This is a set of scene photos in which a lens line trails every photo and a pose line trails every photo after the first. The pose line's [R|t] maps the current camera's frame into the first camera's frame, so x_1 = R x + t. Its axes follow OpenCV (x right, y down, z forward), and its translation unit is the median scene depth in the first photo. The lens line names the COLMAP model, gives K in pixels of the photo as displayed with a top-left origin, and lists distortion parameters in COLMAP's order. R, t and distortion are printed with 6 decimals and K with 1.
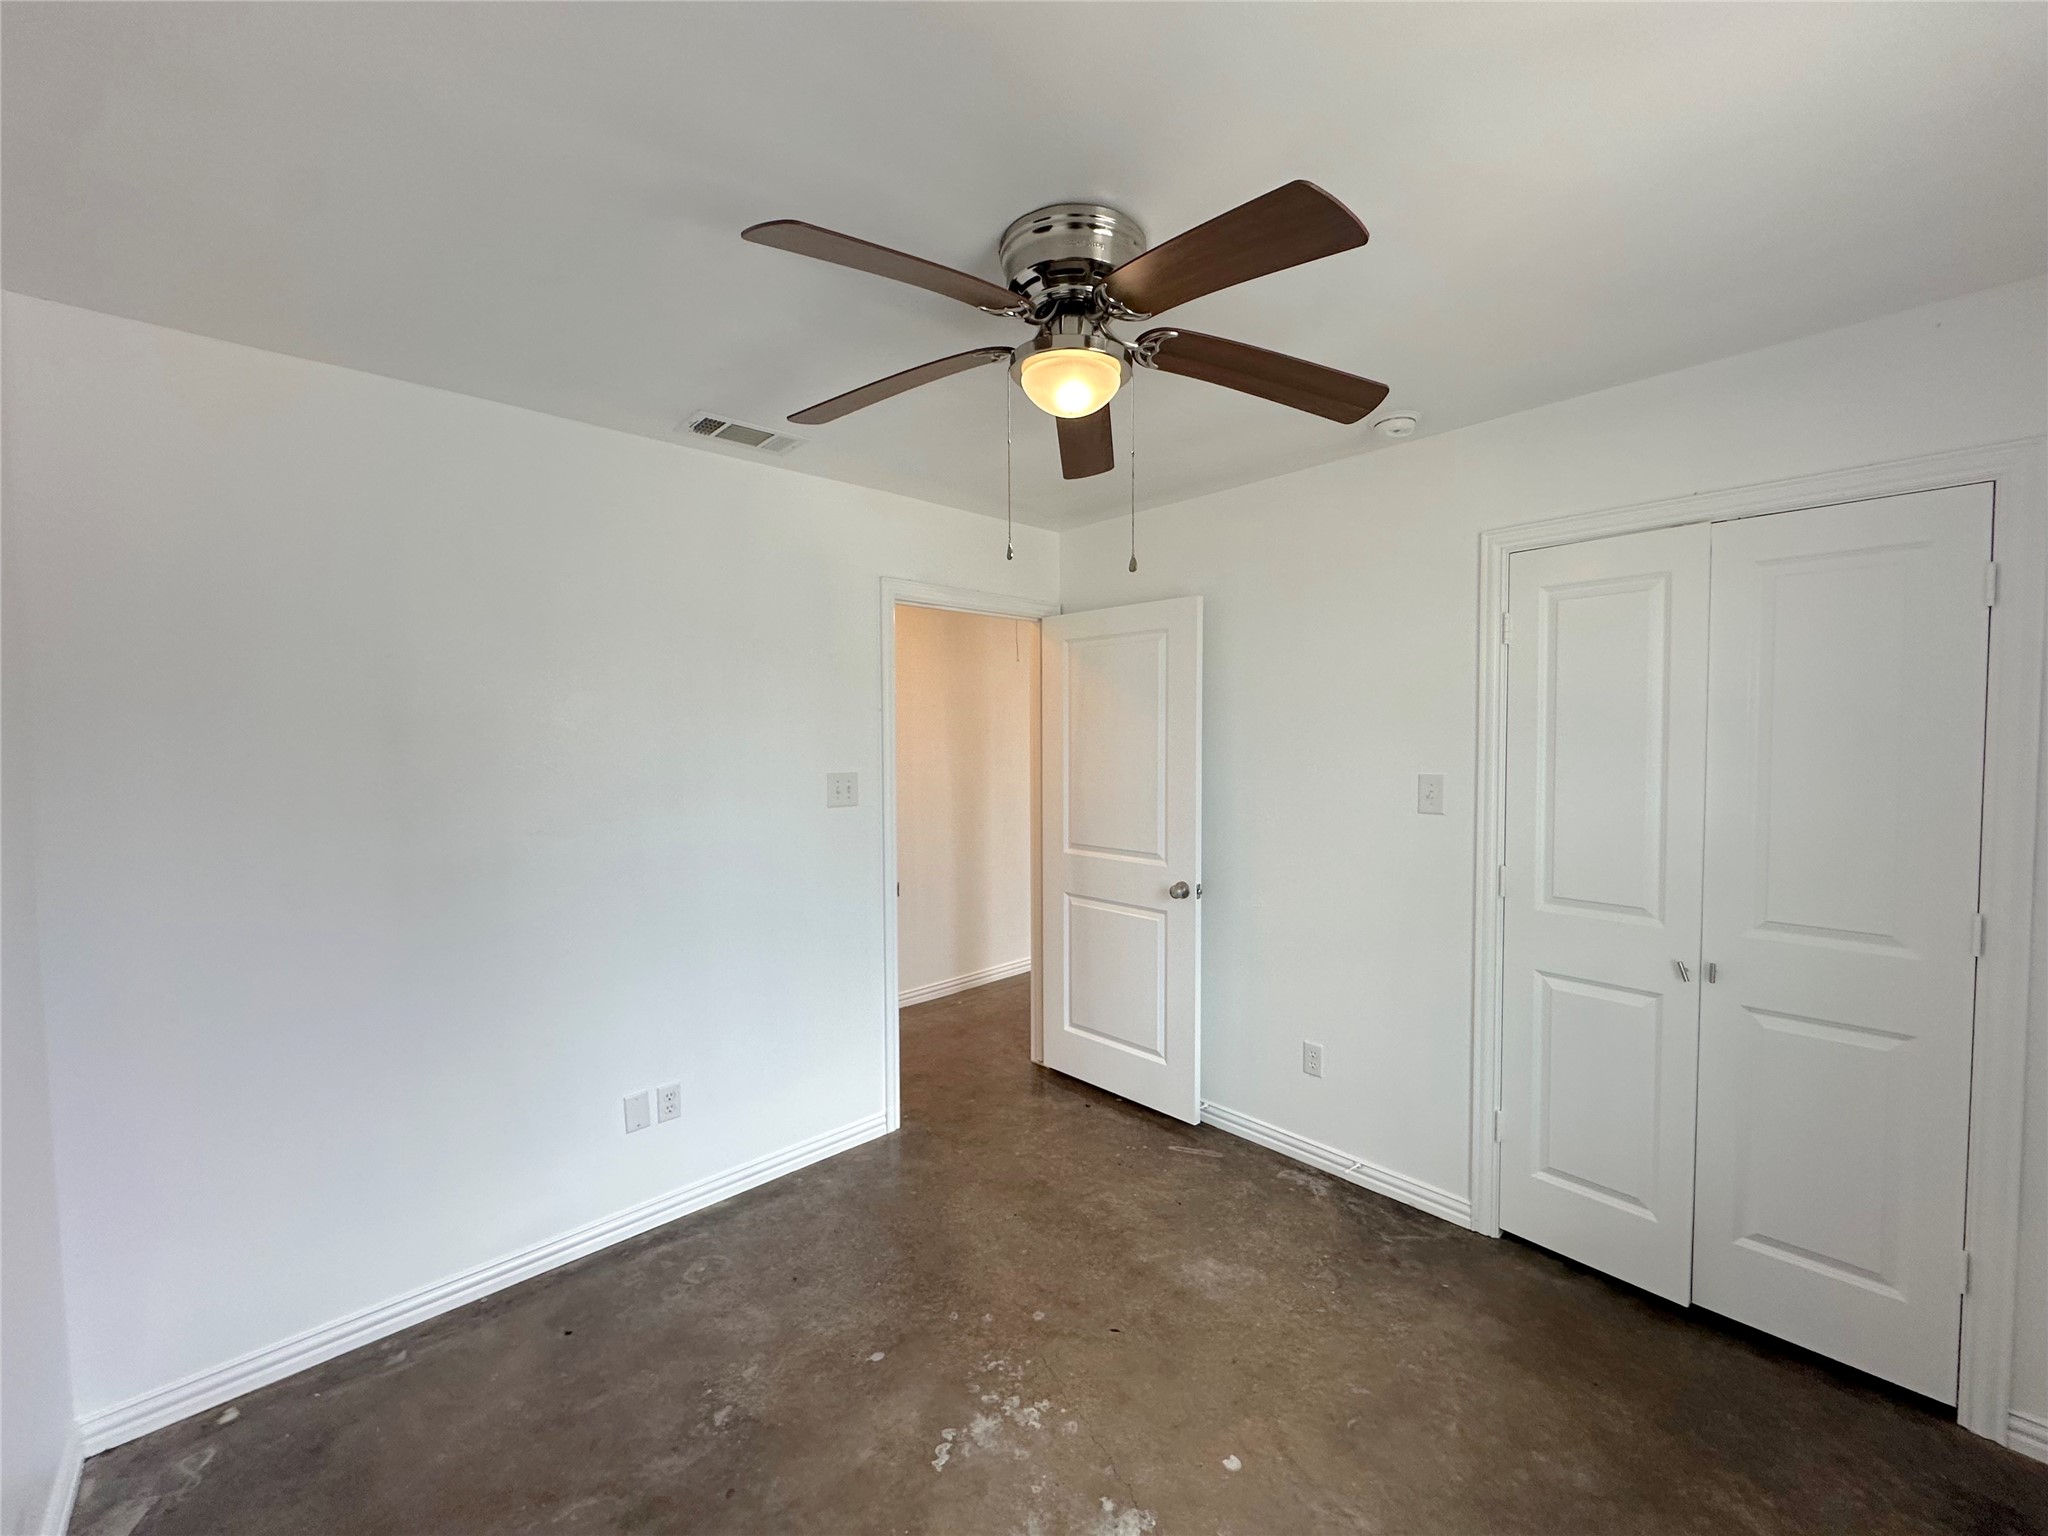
lens RADIAL K [[812.0, 0, 1024.0], [0, 812.0, 768.0], [0, 0, 1]] dist [-0.001568, -0.000057]
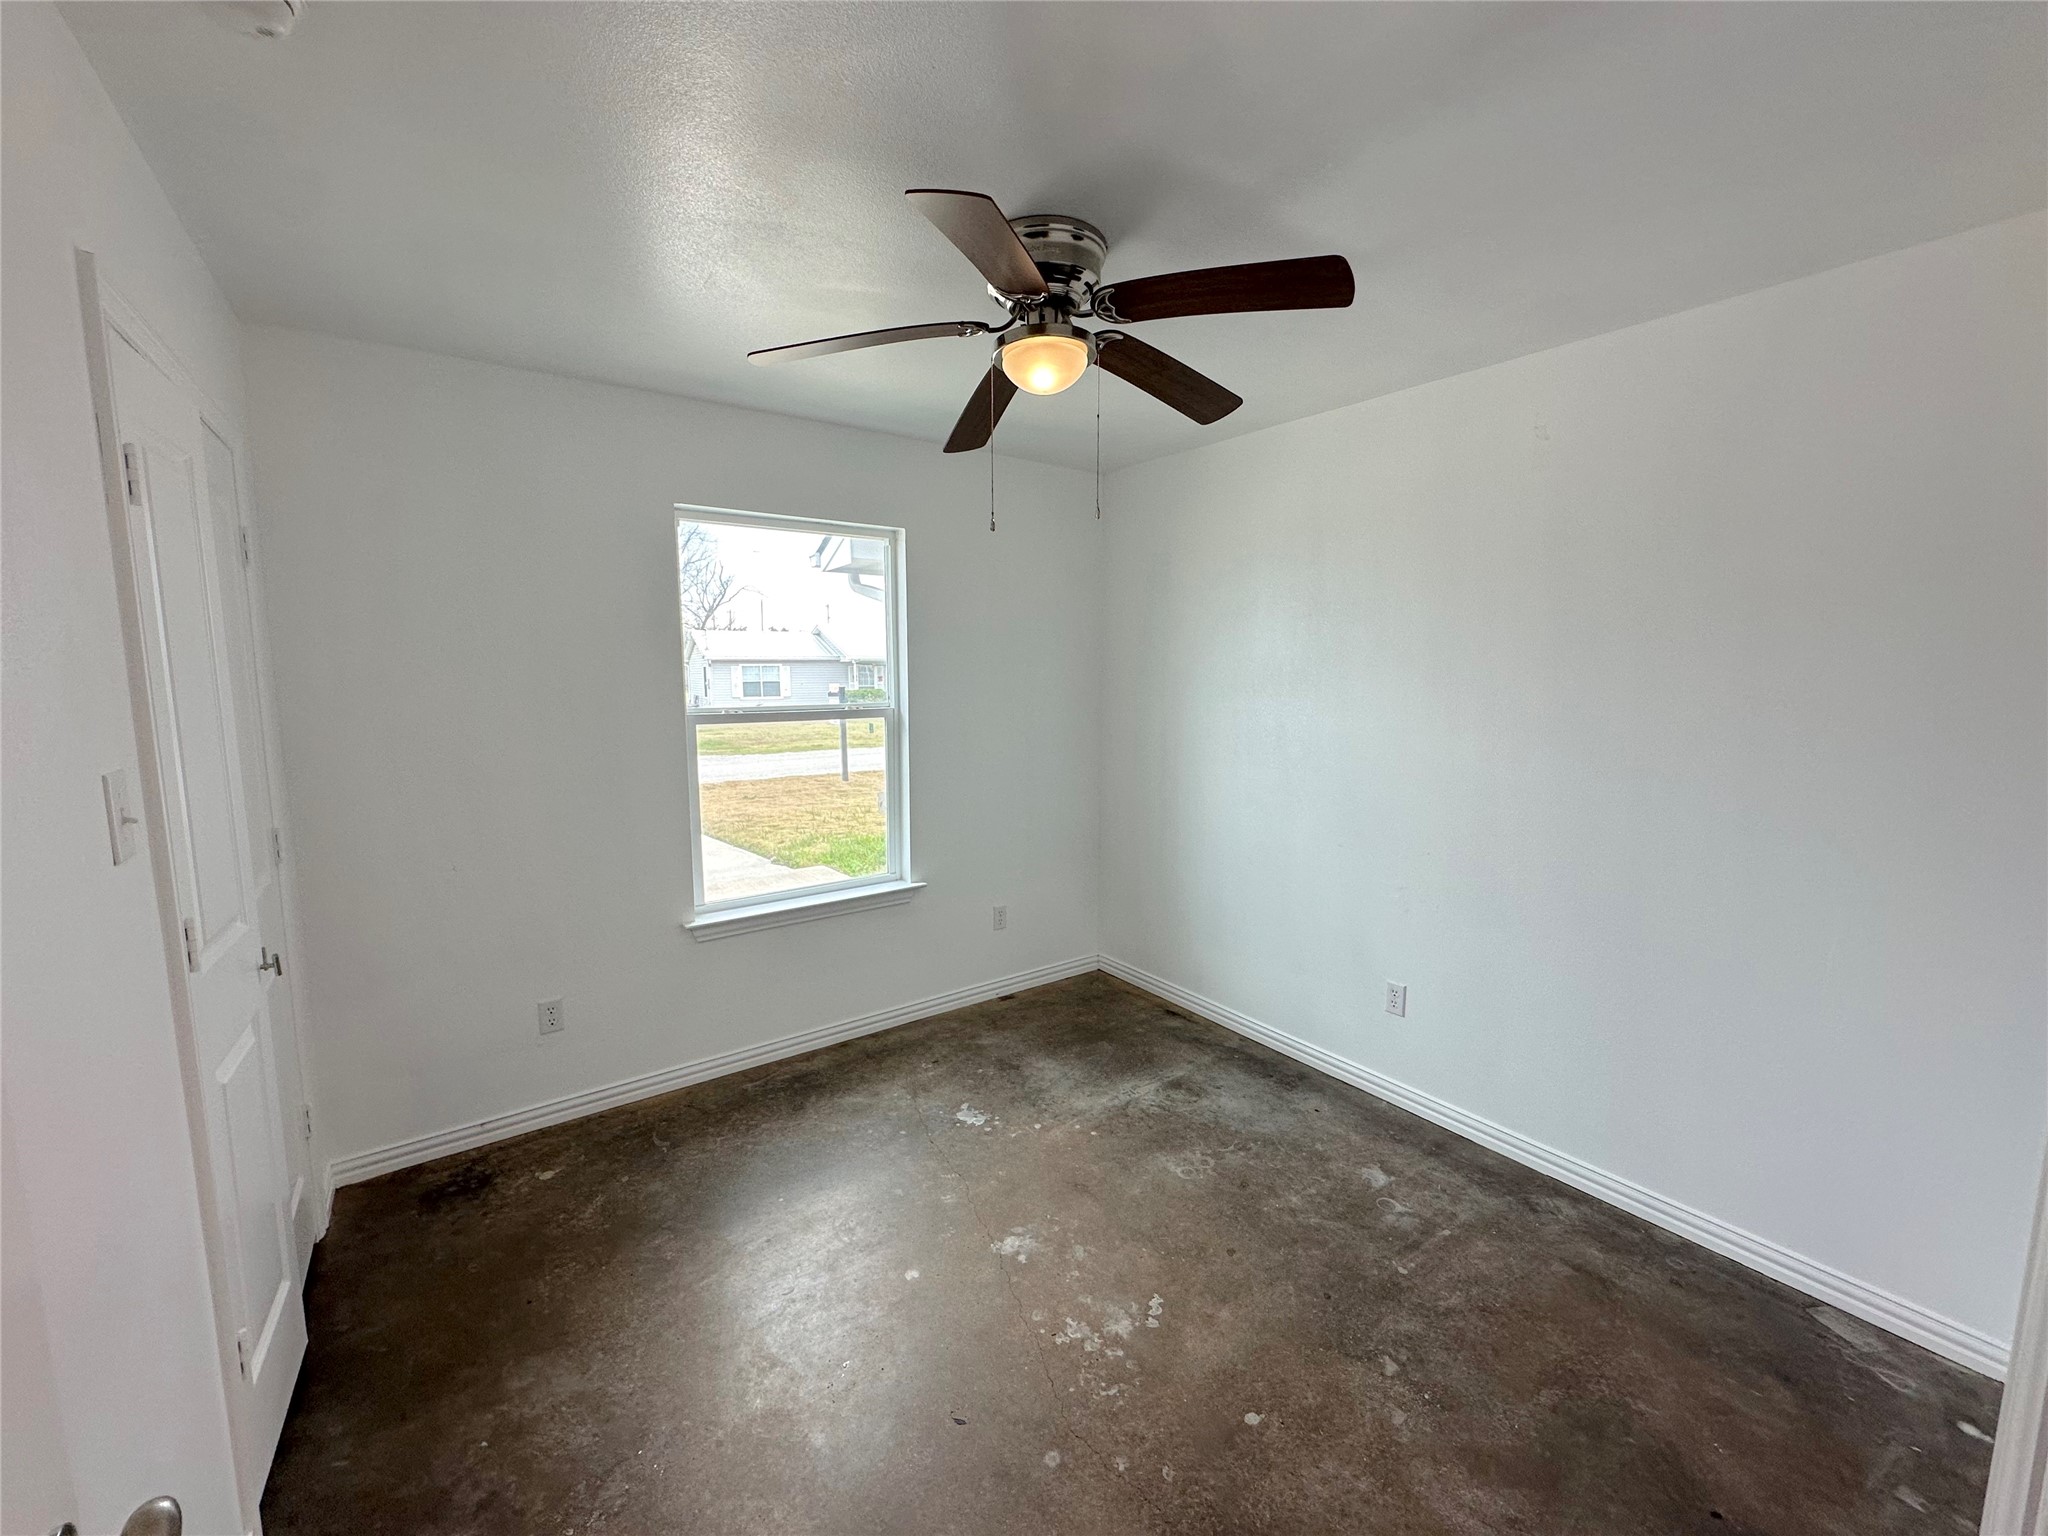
lens RADIAL K [[812.0, 0, 1024.0], [0, 812.0, 768.0], [0, 0, 1]] dist [-0.001568, -0.000057]
pose [[-0.991881, -0.006181, 0.127021, -0.055338], [0.014674, 0.986583, 0.162599, -0.080840], [-0.126322, 0.163143, -0.978482, 1.922778]]
